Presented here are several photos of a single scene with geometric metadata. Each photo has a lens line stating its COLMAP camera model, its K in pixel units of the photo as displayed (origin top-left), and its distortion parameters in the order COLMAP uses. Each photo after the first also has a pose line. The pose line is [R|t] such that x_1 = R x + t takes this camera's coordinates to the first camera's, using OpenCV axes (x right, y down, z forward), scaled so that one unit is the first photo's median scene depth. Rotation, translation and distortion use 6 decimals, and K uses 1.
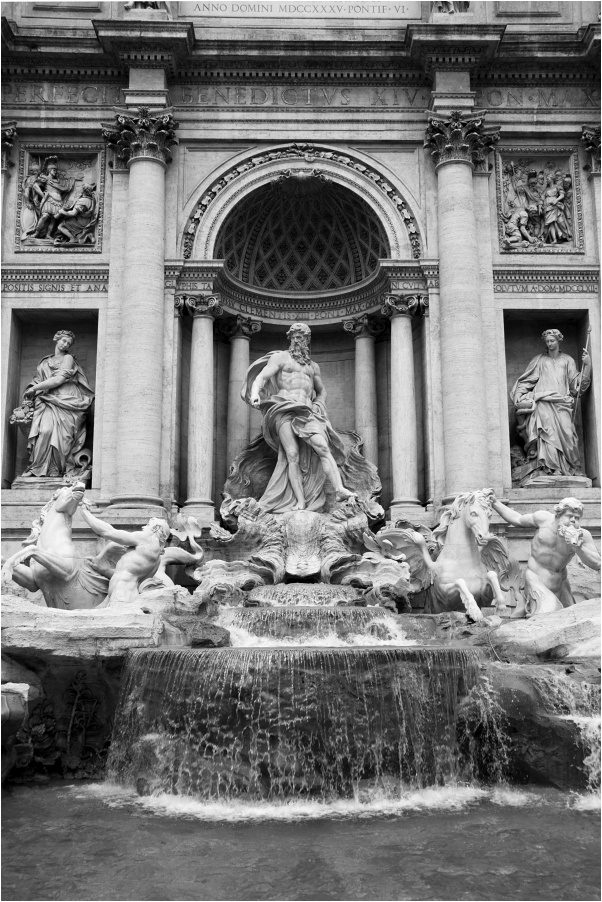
lens RADIAL K [[1024.4, 0, 301.0], [0, 1024.4, 451.0], [0, 0, 1]] dist [0.015449, 0.011378]
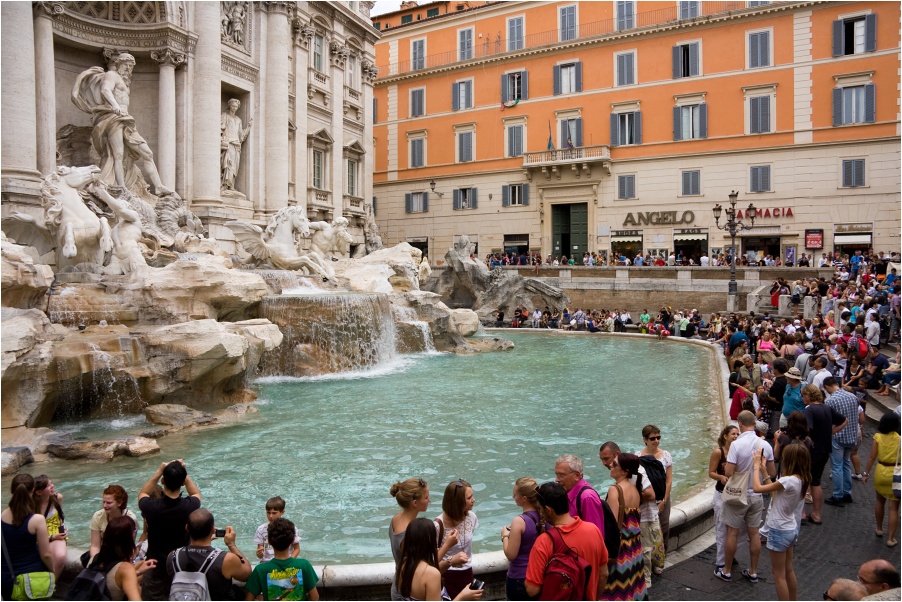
lens RADIAL K [[1024.4, 0, 451.0], [0, 1024.4, 301.0], [0, 0, 1]] dist [0.015449, 0.011378]
pose [[0.258391, -0.010136, 0.965987, -1.196760], [-0.169022, 0.984046, 0.055537, 0.045452], [-0.951139, -0.177623, 0.252556, 0.215331]]
